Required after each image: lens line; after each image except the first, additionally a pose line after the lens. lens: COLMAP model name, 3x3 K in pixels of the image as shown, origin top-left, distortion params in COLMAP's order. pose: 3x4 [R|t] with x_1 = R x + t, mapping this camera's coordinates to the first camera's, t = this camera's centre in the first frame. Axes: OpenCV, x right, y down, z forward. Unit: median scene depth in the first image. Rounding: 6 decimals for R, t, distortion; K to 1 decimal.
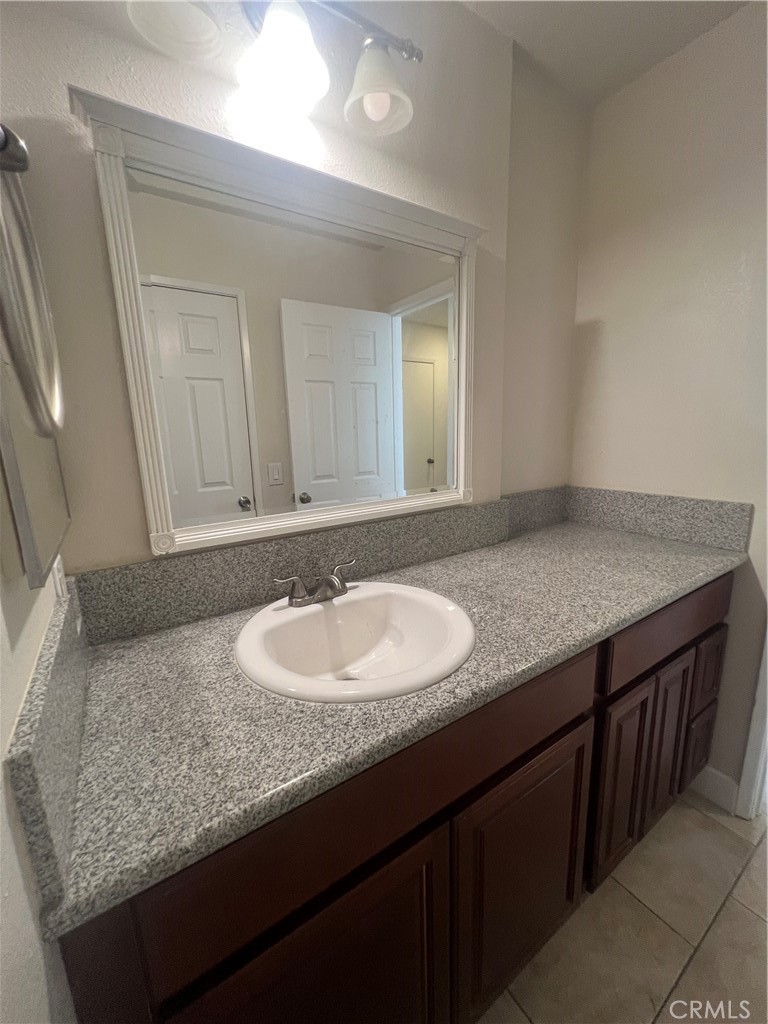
lens RADIAL K [[410.8, 0, 385.3], [0, 410.8, 512.6], [0, 0, 1]] dist [-0.001641, 0.000794]
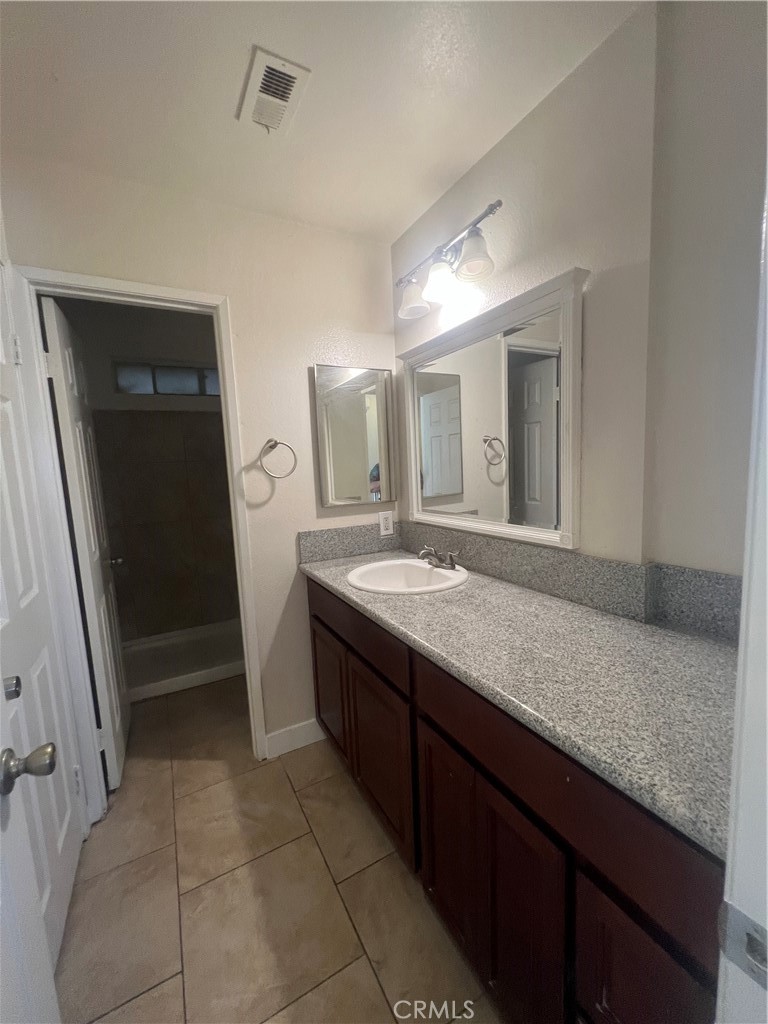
lens RADIAL K [[410.8, 0, 384.5], [0, 410.8, 513.0], [0, 0, 1]] dist [-0.001641, 0.000794]
pose [[-0.083282, 0.150265, -0.985132, 1.248321], [-0.151776, 0.975120, 0.161569, -0.207445], [0.984900, 0.162975, -0.058403, 0.674909]]
